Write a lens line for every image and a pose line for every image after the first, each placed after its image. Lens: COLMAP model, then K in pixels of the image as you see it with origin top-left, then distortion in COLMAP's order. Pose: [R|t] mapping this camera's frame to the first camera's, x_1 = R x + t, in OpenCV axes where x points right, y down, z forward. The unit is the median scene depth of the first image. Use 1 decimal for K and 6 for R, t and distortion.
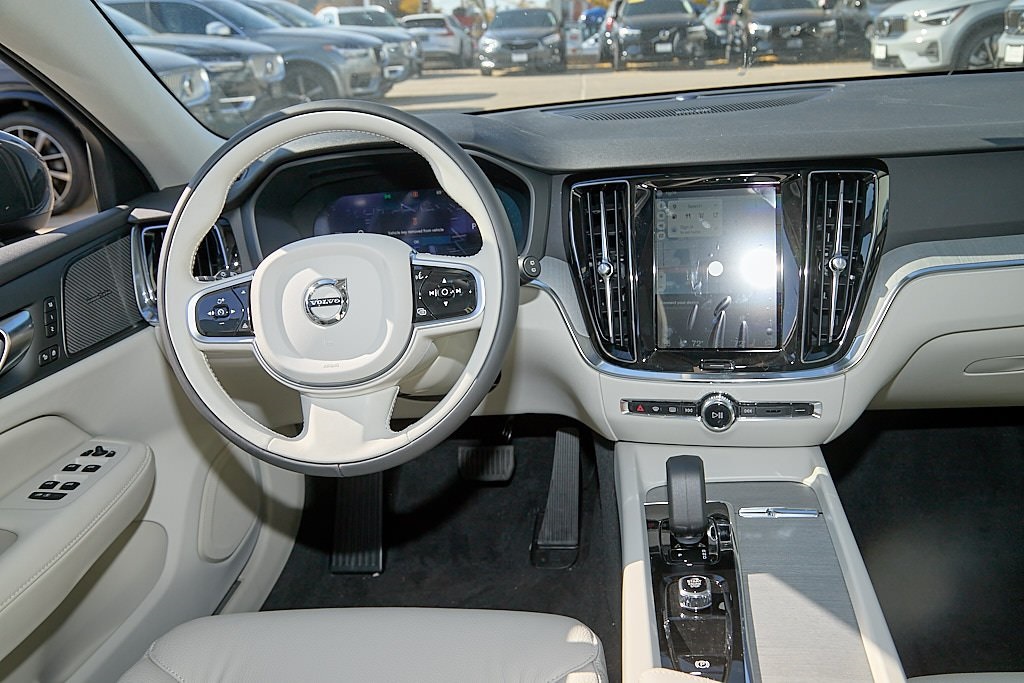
lens RADIAL K [[897.6, 0, 510.3], [0, 897.6, 342.4], [0, 0, 1]] dist [-0.046270, 0.095723]
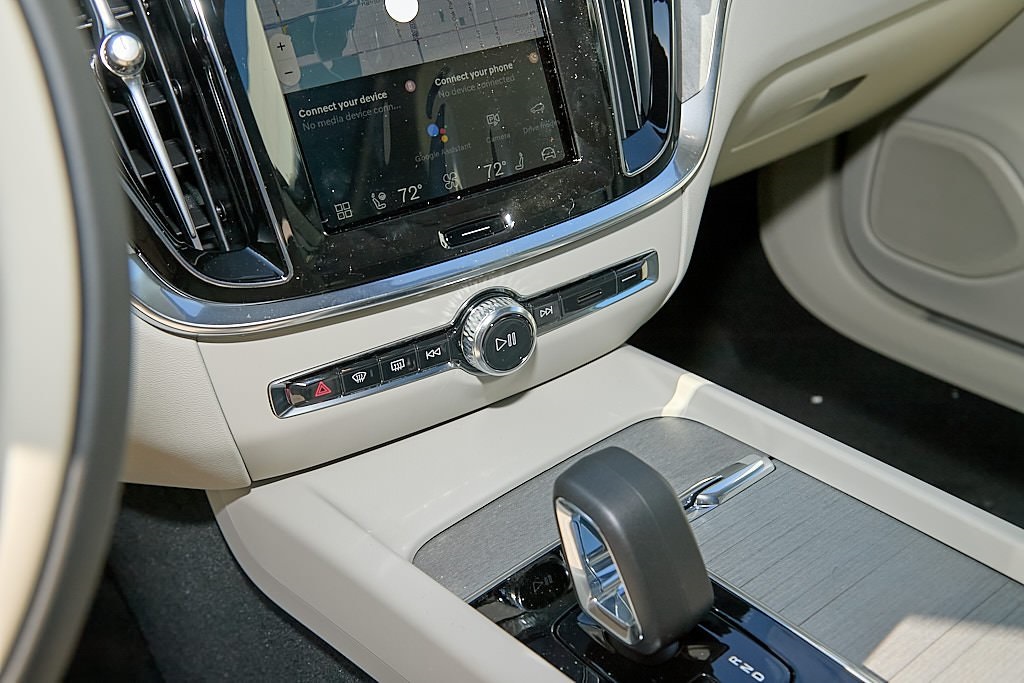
lens RADIAL K [[1062.6, 0, 509.3], [0, 1062.6, 340.0], [0, 0, 1]] dist [0.015730, 0.000000]
pose [[0.681531, -0.311749, 0.662063, -0.105862], [0.248320, 0.949560, 0.191503, -0.017341], [-0.688370, 0.033888, 0.724568, 0.613300]]
